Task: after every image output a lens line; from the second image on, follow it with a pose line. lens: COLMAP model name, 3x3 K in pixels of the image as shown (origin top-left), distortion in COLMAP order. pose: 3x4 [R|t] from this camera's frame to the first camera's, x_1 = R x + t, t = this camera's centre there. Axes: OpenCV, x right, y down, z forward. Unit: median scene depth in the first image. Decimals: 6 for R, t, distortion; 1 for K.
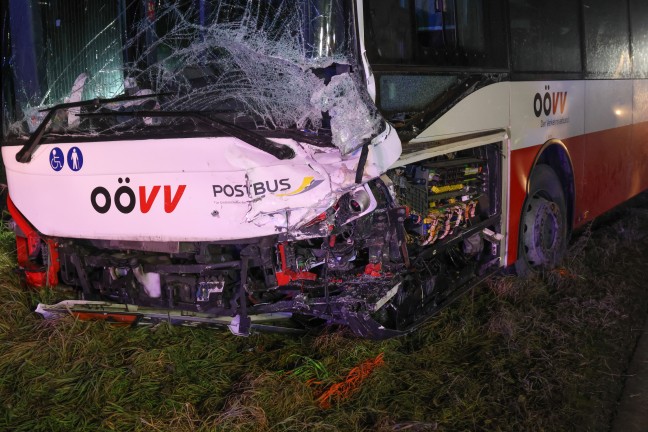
lens RADIAL K [[768.8, 0, 324.1], [0, 768.8, 207.7], [0, 0, 1]] dist [-0.029491, -0.012443]
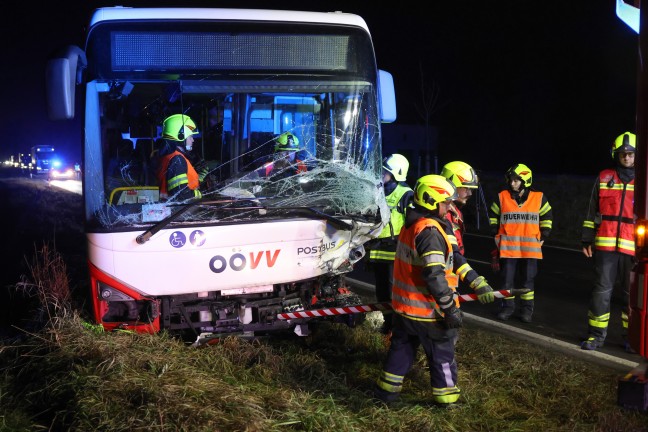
lens RADIAL K [[768.8, 0, 324.1], [0, 768.8, 207.7], [0, 0, 1]] dist [-0.029491, -0.012443]
pose [[0.638137, -0.010263, 0.769854, -1.392916], [0.100753, 0.992426, -0.070284, 0.007682], [-0.763302, 0.122416, 0.634338, -0.151065]]
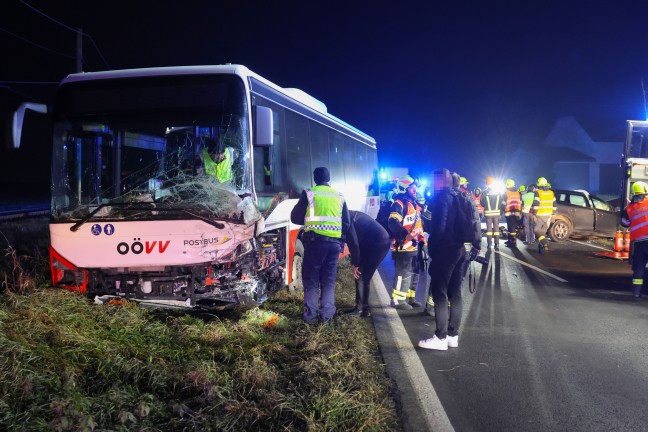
lens RADIAL K [[768.8, 0, 324.1], [0, 768.8, 207.7], [0, 0, 1]] dist [-0.029491, -0.012443]
pose [[0.913619, 0.026715, 0.405693, -0.686309], [0.028209, 0.991269, -0.128803, 0.180071], [-0.405591, 0.129121, 0.904889, -1.273565]]
